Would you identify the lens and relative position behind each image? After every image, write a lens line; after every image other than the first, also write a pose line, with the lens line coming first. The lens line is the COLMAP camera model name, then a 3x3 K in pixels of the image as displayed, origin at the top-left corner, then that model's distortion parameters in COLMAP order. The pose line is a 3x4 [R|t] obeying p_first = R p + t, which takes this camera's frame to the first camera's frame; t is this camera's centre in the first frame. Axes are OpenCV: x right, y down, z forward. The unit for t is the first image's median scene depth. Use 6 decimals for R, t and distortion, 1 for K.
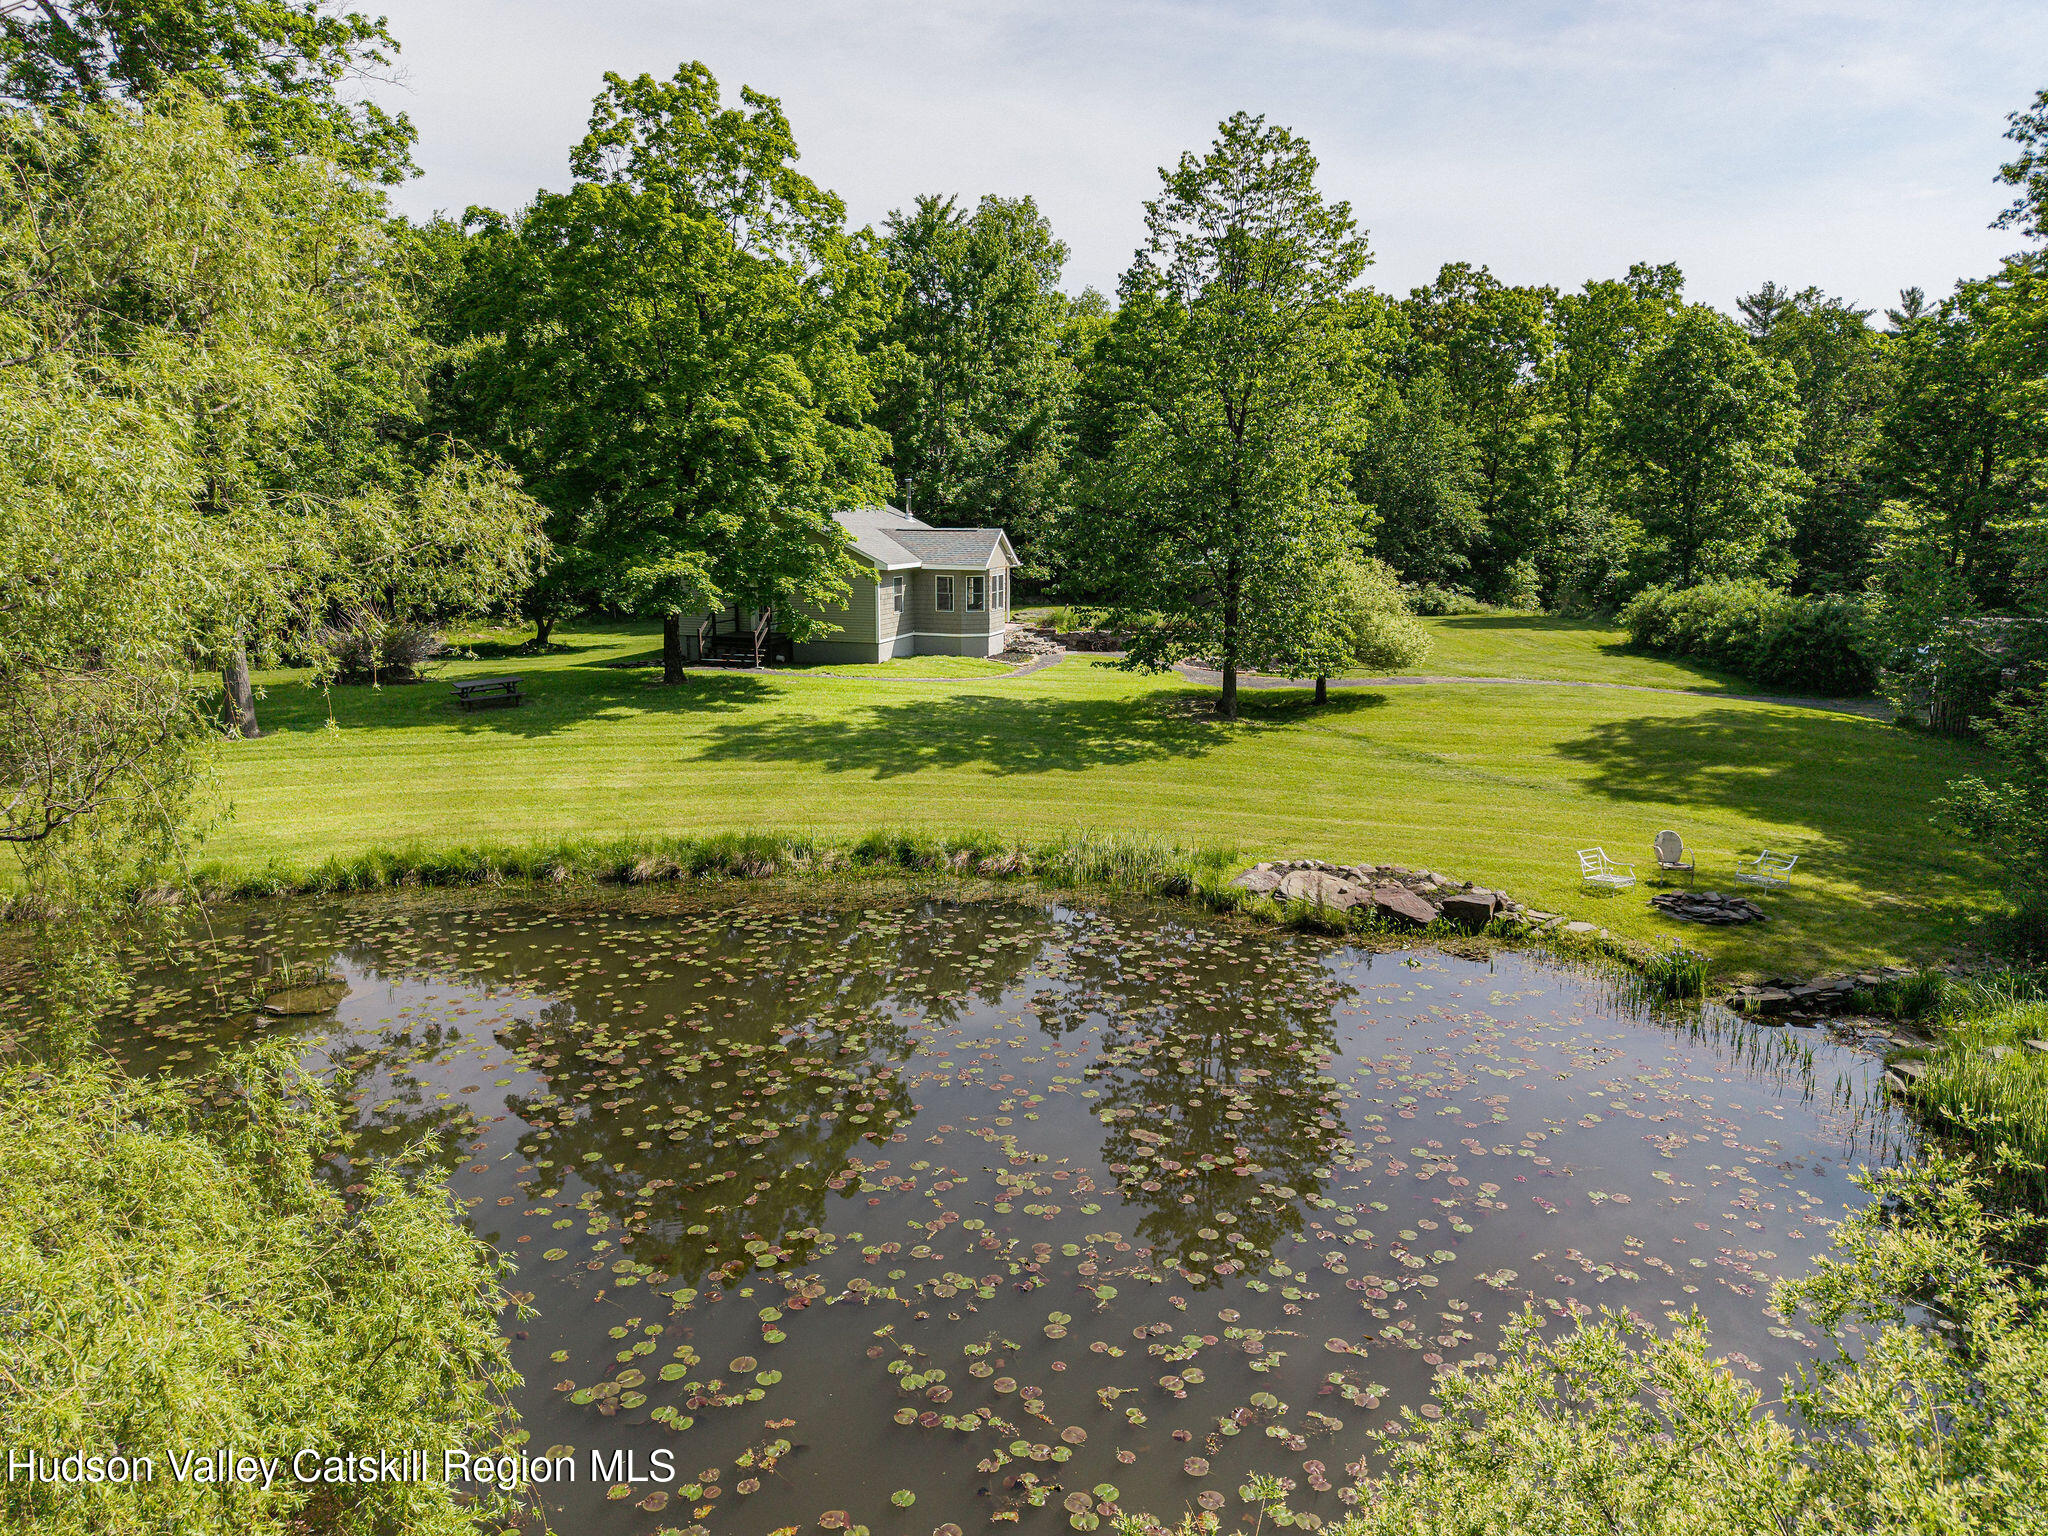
lens RADIAL K [[1417.7, 0, 1019.5], [0, 1417.7, 755.3], [0, 0, 1]] dist [0.033578, -0.019895]
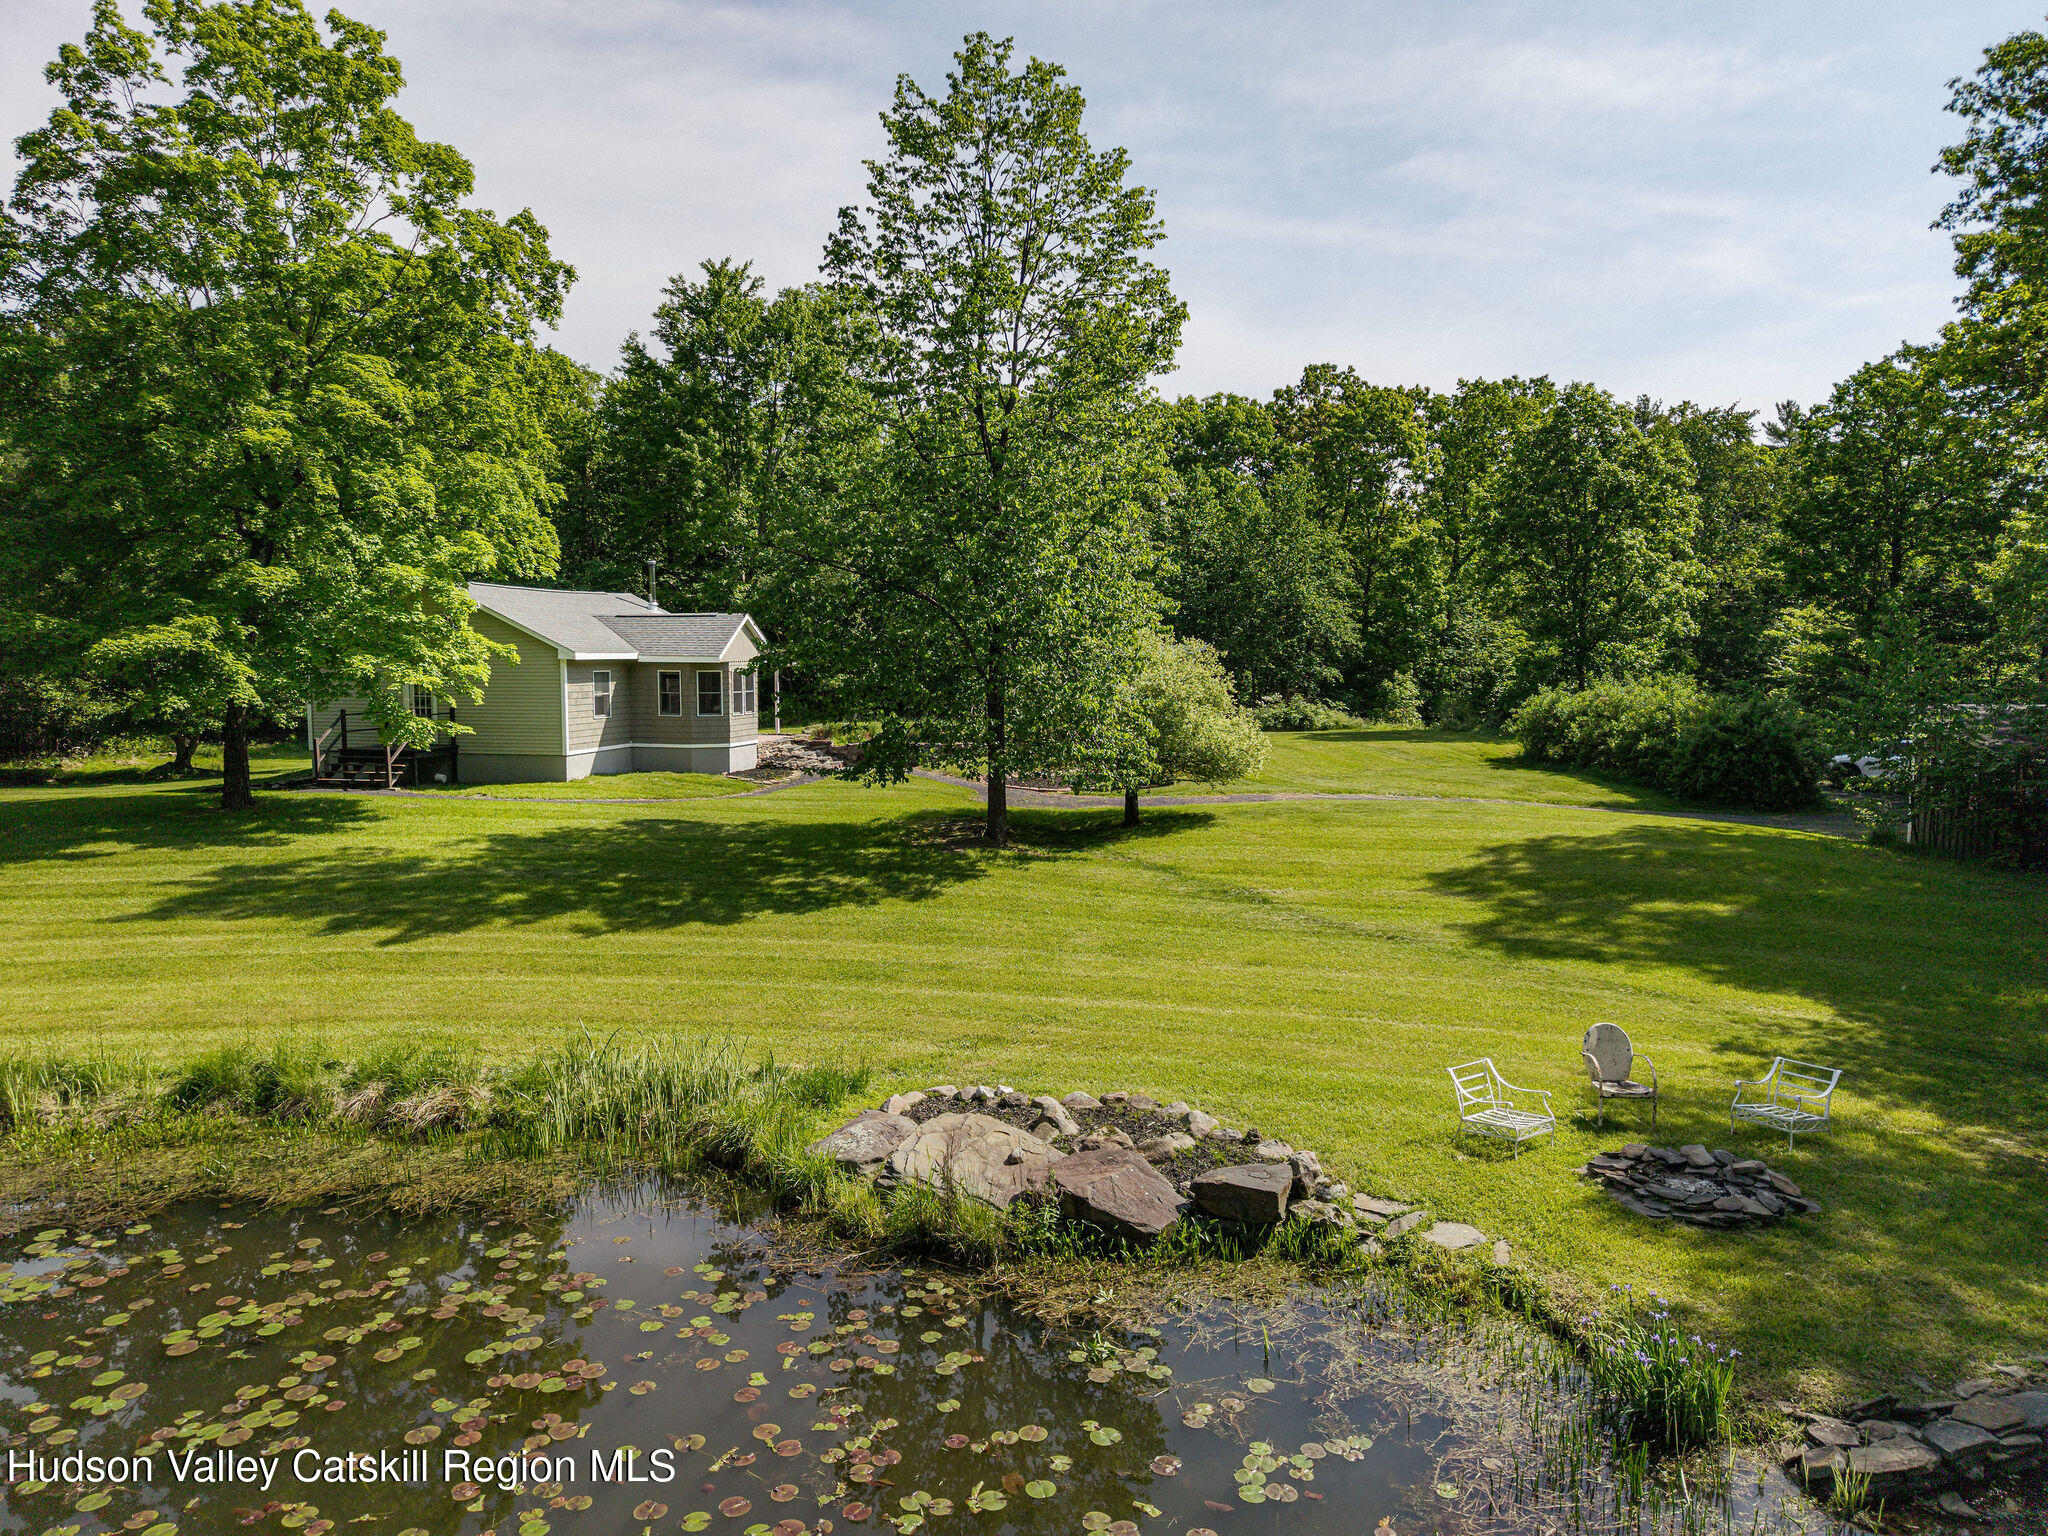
lens RADIAL K [[1417.7, 0, 1010.5], [0, 1417.7, 764.6], [0, 0, 1]] dist [0.033578, -0.019895]
pose [[0.998220, -0.010276, 0.058747, 0.111819], [0.015641, 0.995673, -0.091604, -0.000503], [-0.057551, 0.092360, 0.994061, 0.263939]]
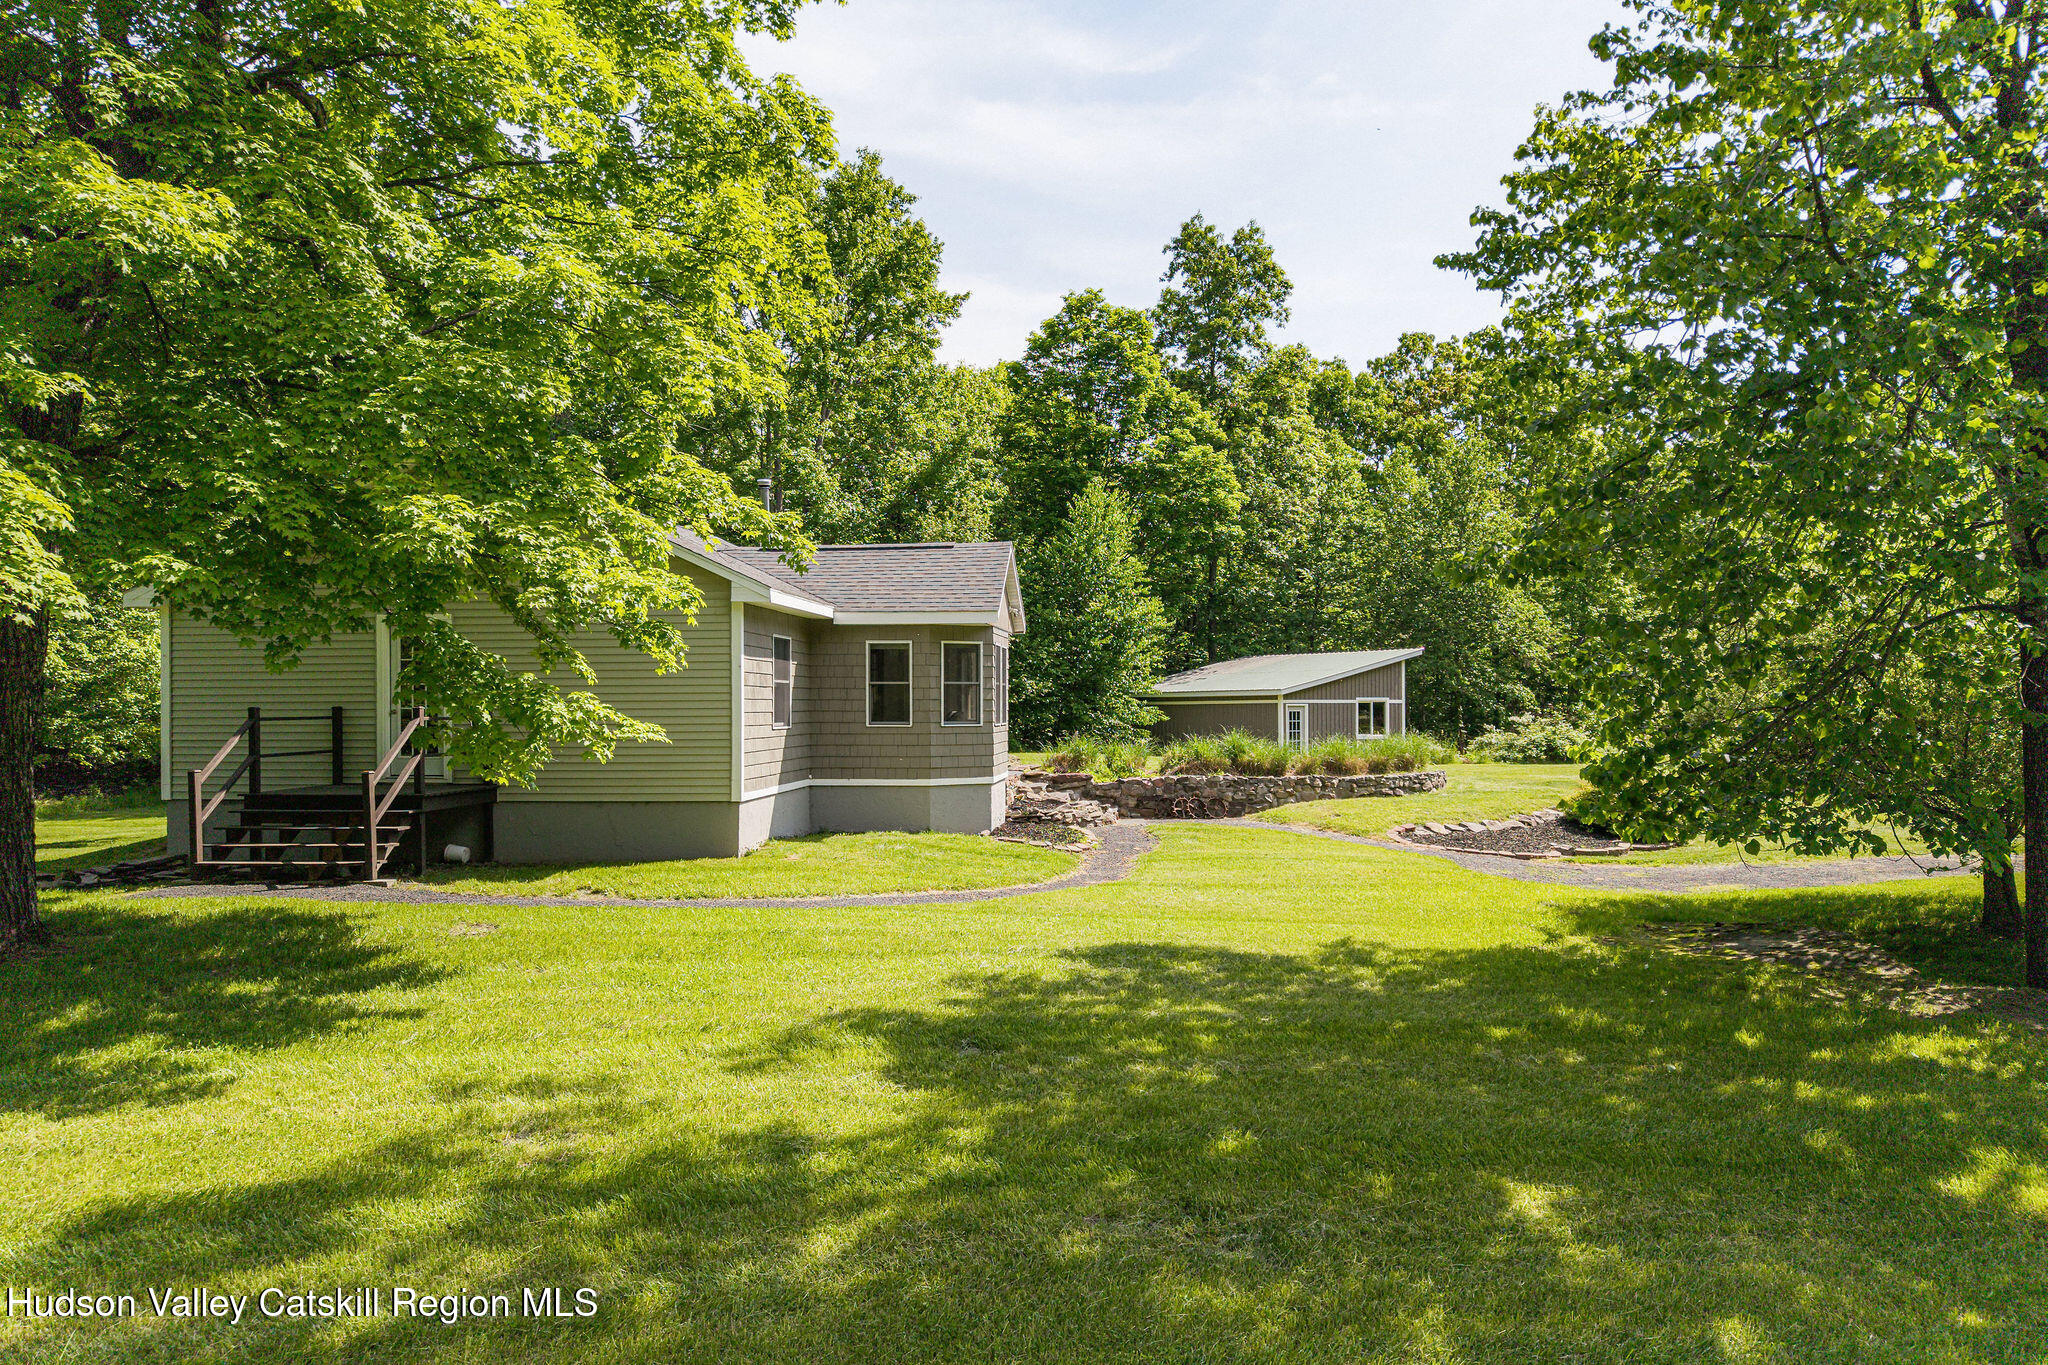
lens RADIAL K [[1445.1, 0, 1035.7], [0, 1445.1, 695.6], [0, 0, 1]] dist [0.010838, 0.000092]
pose [[0.984256, -0.010920, 0.176411, -0.105118], [0.041306, 0.984663, -0.169508, -0.046394], [-0.171854, 0.174126, 0.969611, 0.724953]]
